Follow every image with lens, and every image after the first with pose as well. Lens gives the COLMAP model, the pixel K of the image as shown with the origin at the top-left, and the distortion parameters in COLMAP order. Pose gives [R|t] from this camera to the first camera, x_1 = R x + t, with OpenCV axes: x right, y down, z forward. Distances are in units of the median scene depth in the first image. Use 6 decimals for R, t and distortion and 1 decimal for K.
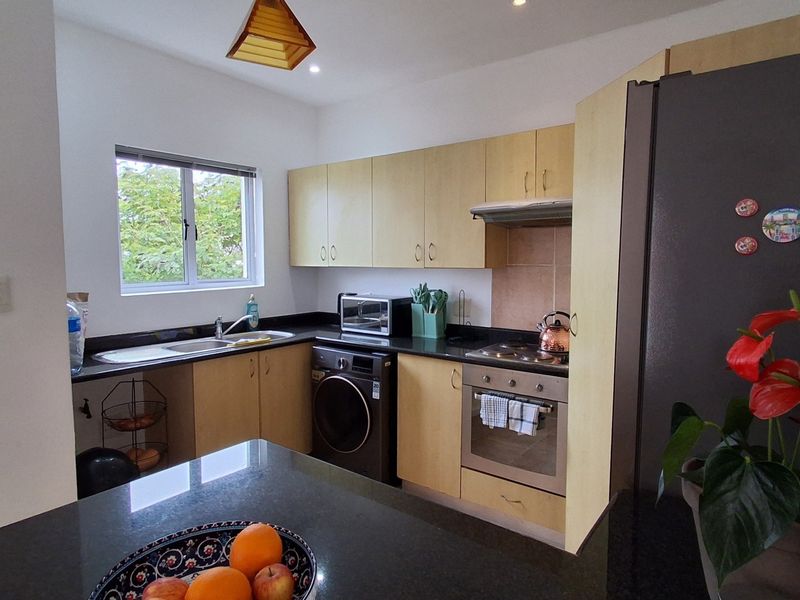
lens RADIAL K [[494.4, 0, 393.0], [0, 494.4, 301.3], [0, 0, 1]] dist [-0.000042, 0.004468]
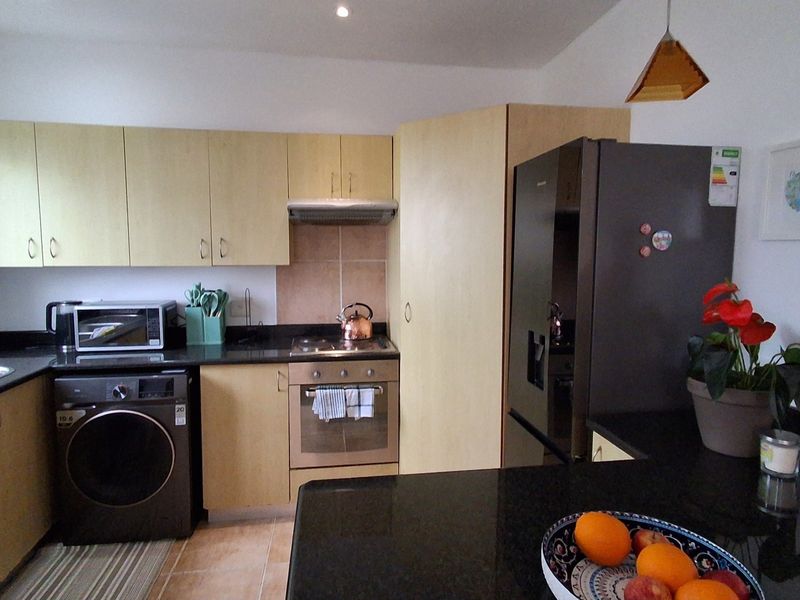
lens RADIAL K [[494.4, 0, 395.2], [0, 494.4, 296.5], [0, 0, 1]] dist [-0.000042, 0.004468]
pose [[0.687683, -0.069418, 0.722685, -0.369039], [0.062146, 0.997393, 0.036669, -0.026116], [-0.723346, 0.019695, 0.690204, 0.160061]]
